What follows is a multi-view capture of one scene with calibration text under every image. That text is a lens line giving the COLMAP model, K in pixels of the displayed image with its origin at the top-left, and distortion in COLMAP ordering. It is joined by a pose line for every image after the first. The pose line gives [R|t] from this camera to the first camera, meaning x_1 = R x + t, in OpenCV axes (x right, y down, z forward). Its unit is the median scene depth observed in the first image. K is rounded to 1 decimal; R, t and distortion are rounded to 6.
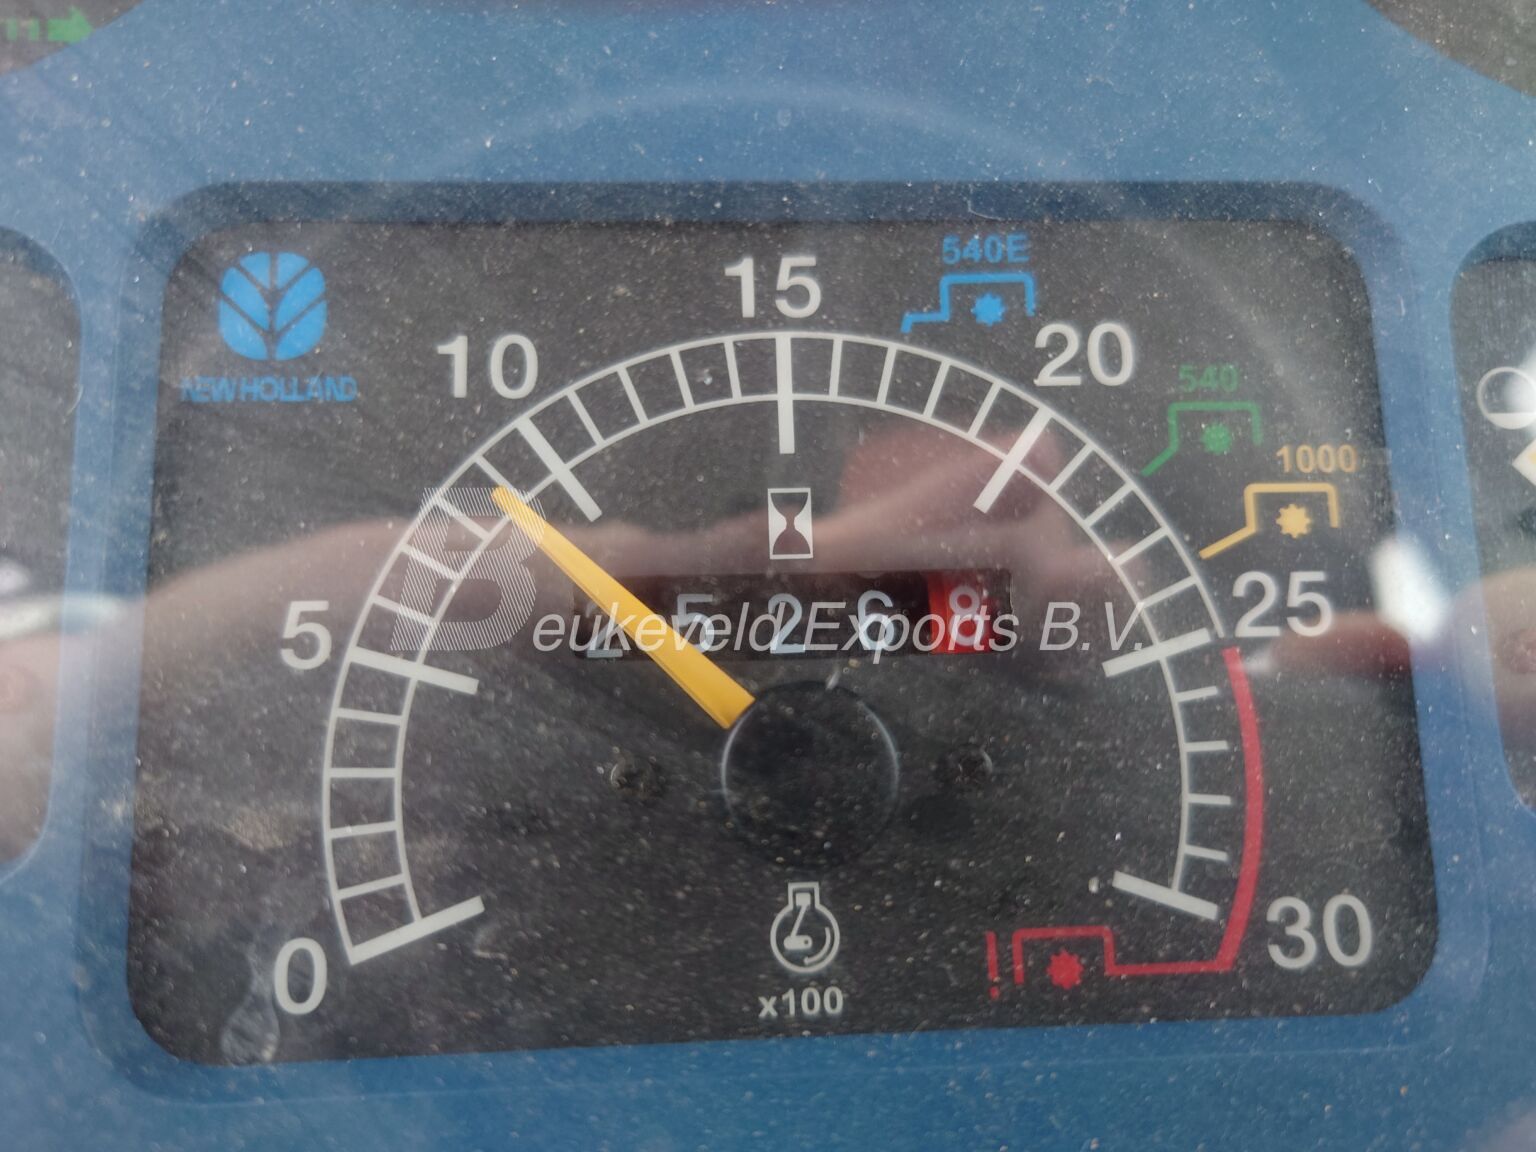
lens RADIAL K [[1108.0, 0, 761.0], [0, 1108.0, 587.3], [0, 0, 1]] dist [-0.005989, 0.008776]
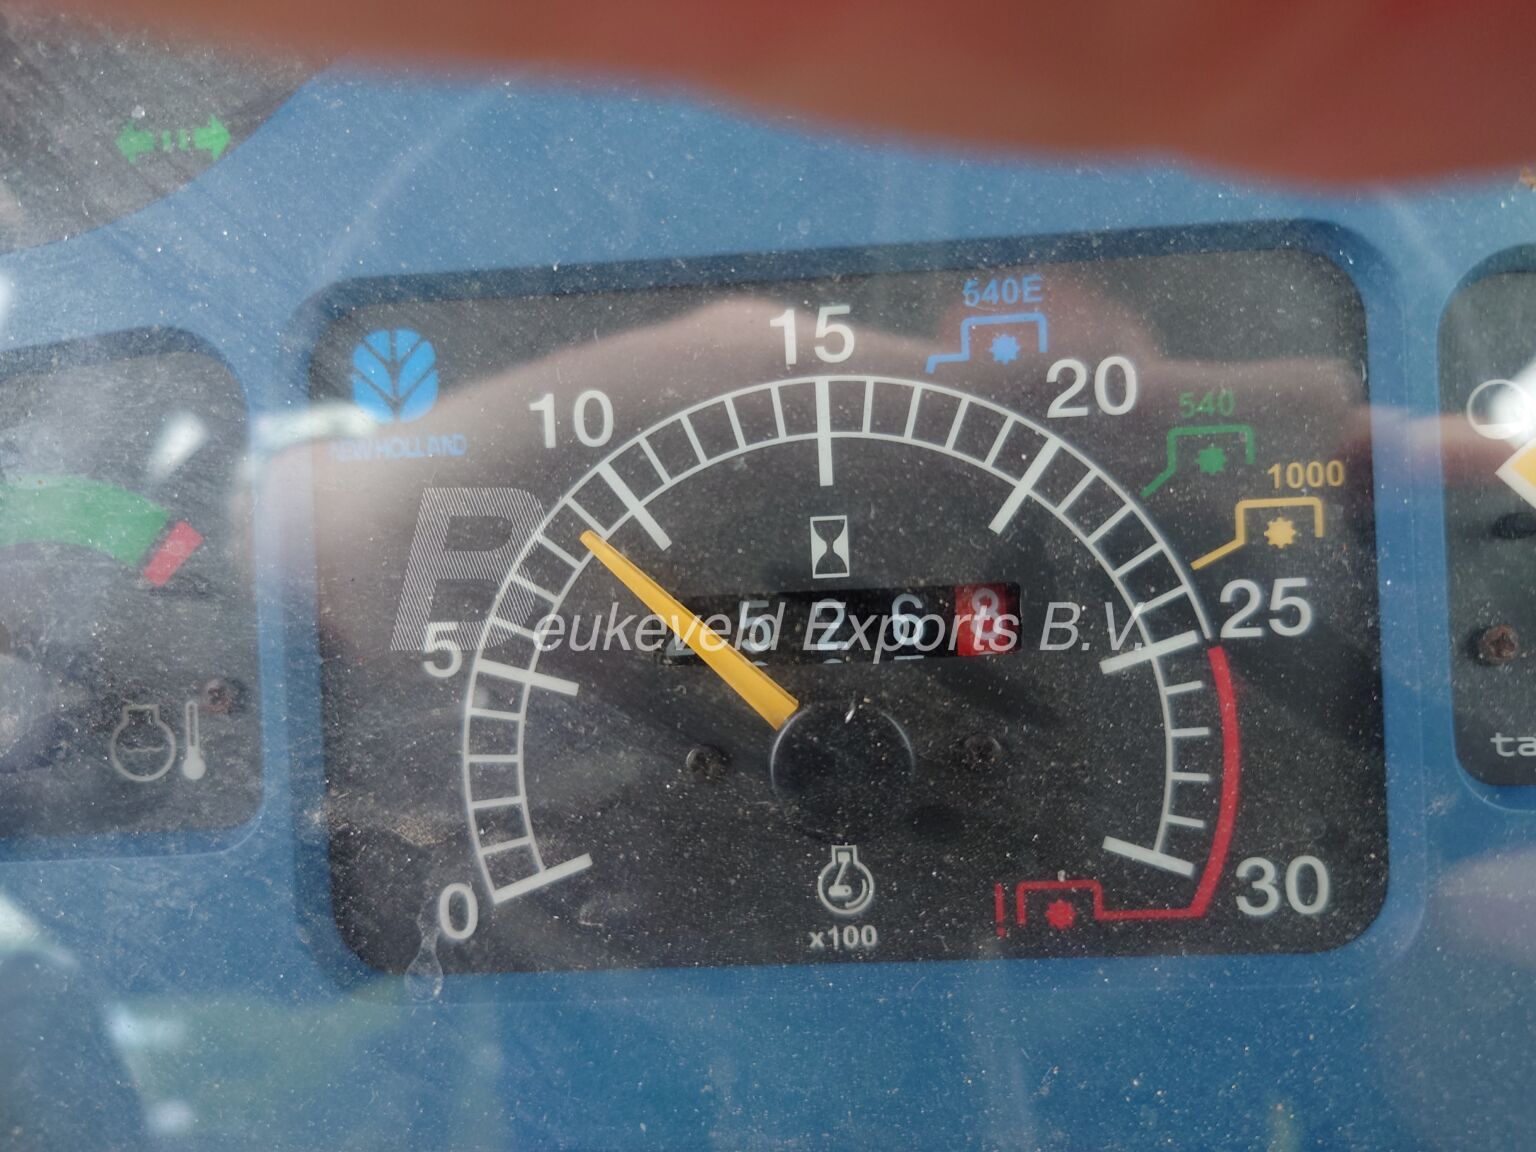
lens RADIAL K [[1078.9, 0, 762.3], [0, 1078.9, 581.5], [0, 0, 1]] dist [-0.004502, -0.000459]
pose [[0.993373, -0.016262, -0.113778, 0.090649], [0.033496, 0.987928, 0.151251, -0.211067], [0.109944, -0.154060, 0.981926, -0.149002]]
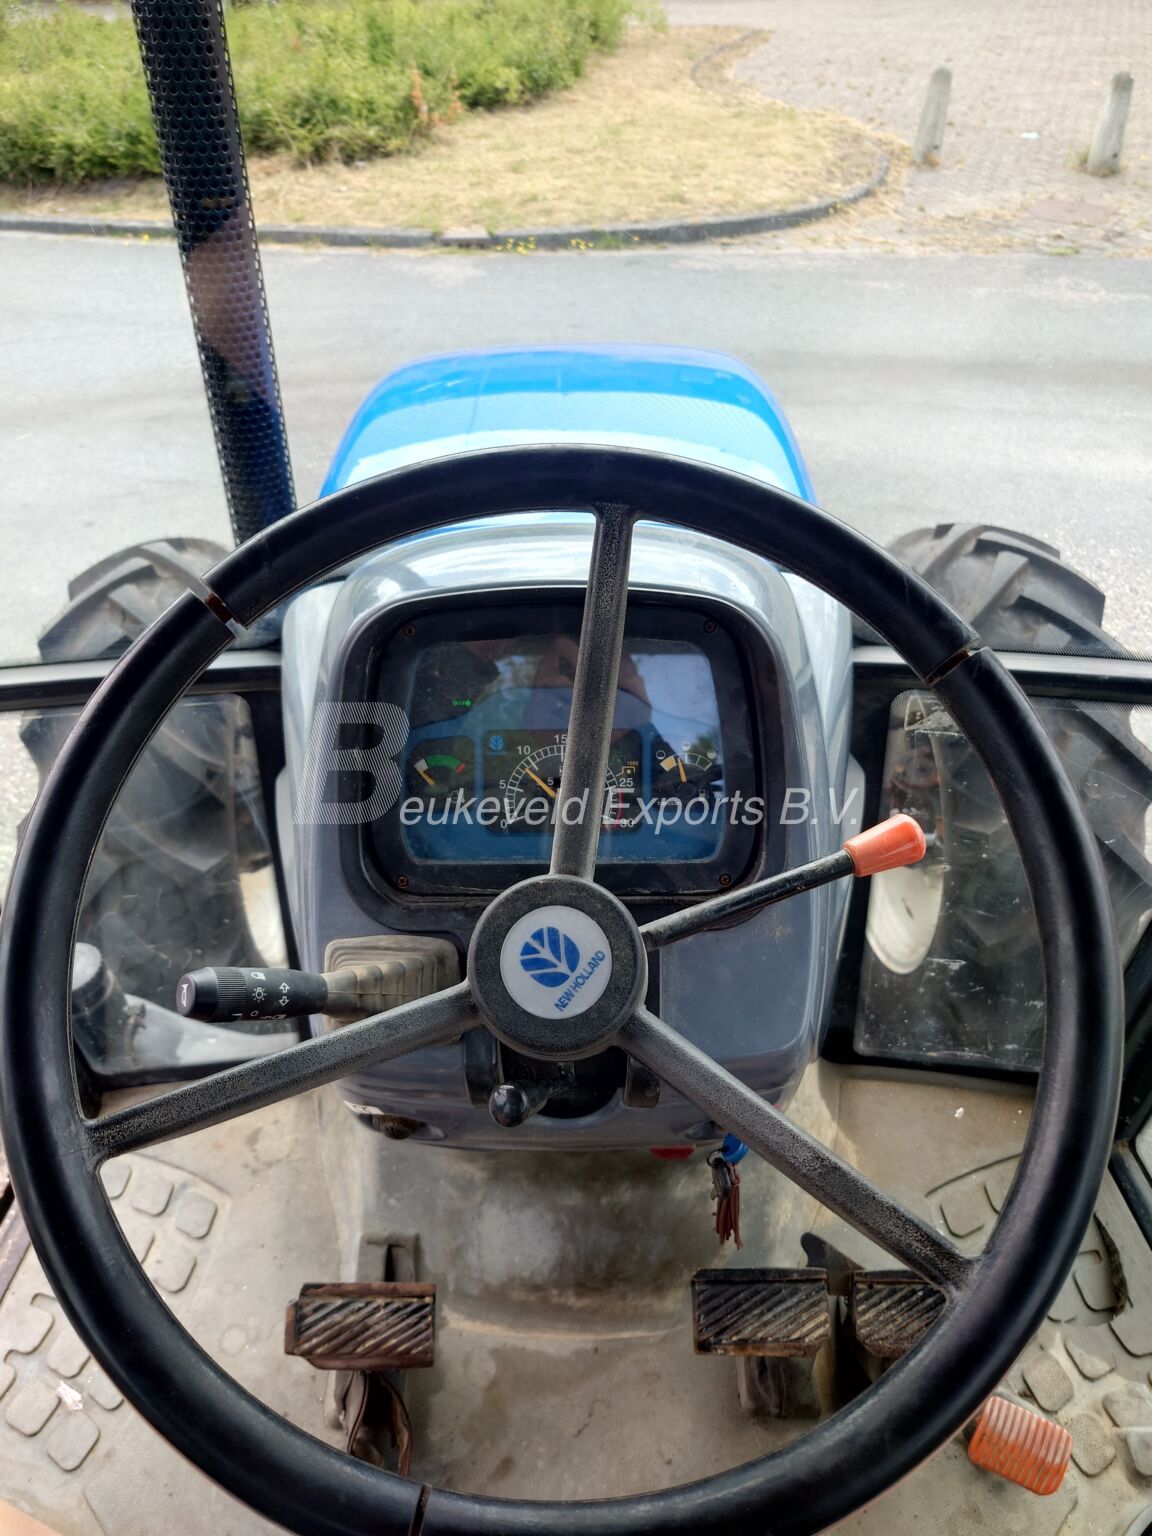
lens RADIAL K [[1078.9, 0, 582.0], [0, 1078.9, 758.6], [0, 0, 1]] dist [-0.004502, -0.000459]
pose [[0.991551, 0.017665, -0.128508, 1.208925], [0.001694, 0.988836, 0.148999, -1.356700], [0.129705, -0.147958, 0.980451, -6.809779]]
